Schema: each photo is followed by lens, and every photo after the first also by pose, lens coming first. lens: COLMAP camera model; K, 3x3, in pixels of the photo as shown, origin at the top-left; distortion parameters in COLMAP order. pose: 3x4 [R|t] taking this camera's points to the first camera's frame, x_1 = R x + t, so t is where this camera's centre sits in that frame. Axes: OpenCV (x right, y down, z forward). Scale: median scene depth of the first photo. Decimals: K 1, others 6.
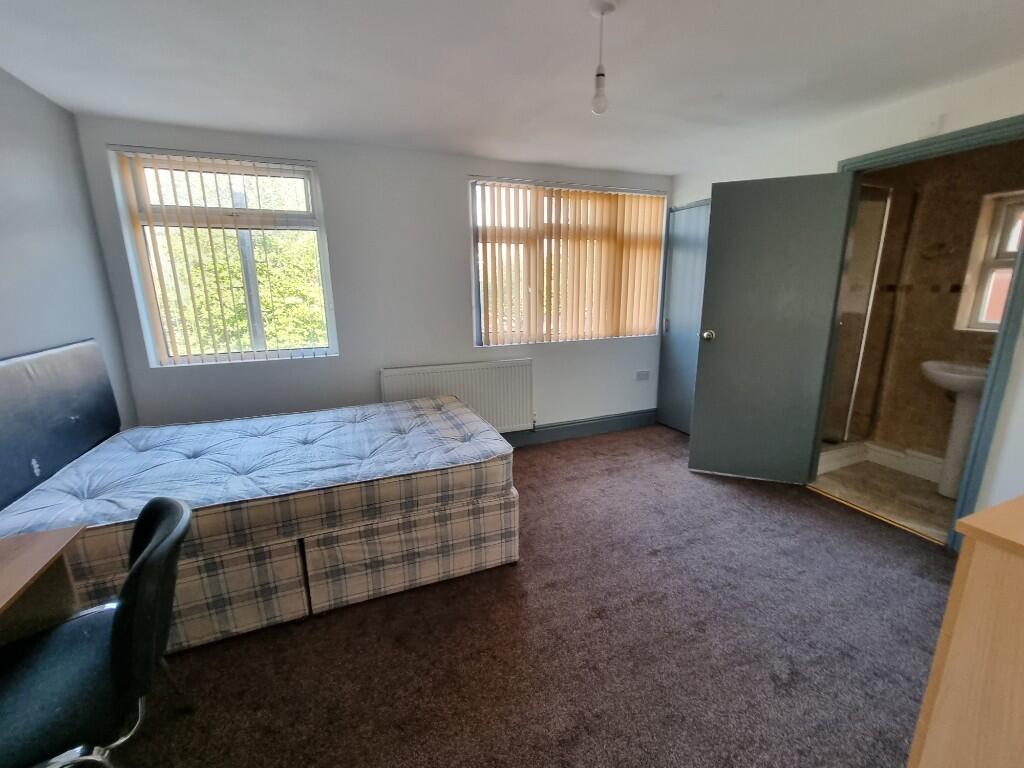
lens RADIAL K [[426.2, 0, 511.5], [0, 426.2, 382.8], [0, 0, 1]] dist [-0.006725, 0.000928]
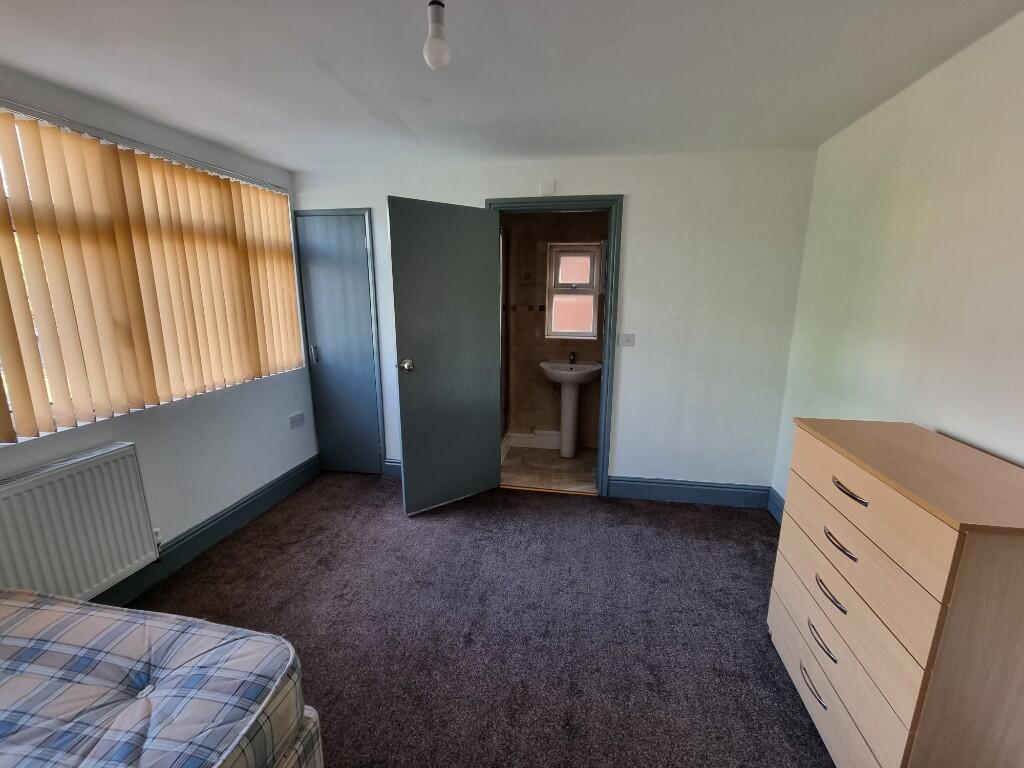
lens RADIAL K [[426.2, 0, 515.5], [0, 426.2, 381.0], [0, 0, 1]] dist [-0.006725, 0.000928]
pose [[0.524210, -0.166805, 0.835093, -0.143444], [0.178994, 0.980305, 0.083451, -0.094357], [-0.832565, 0.105731, 0.543742, 0.267428]]
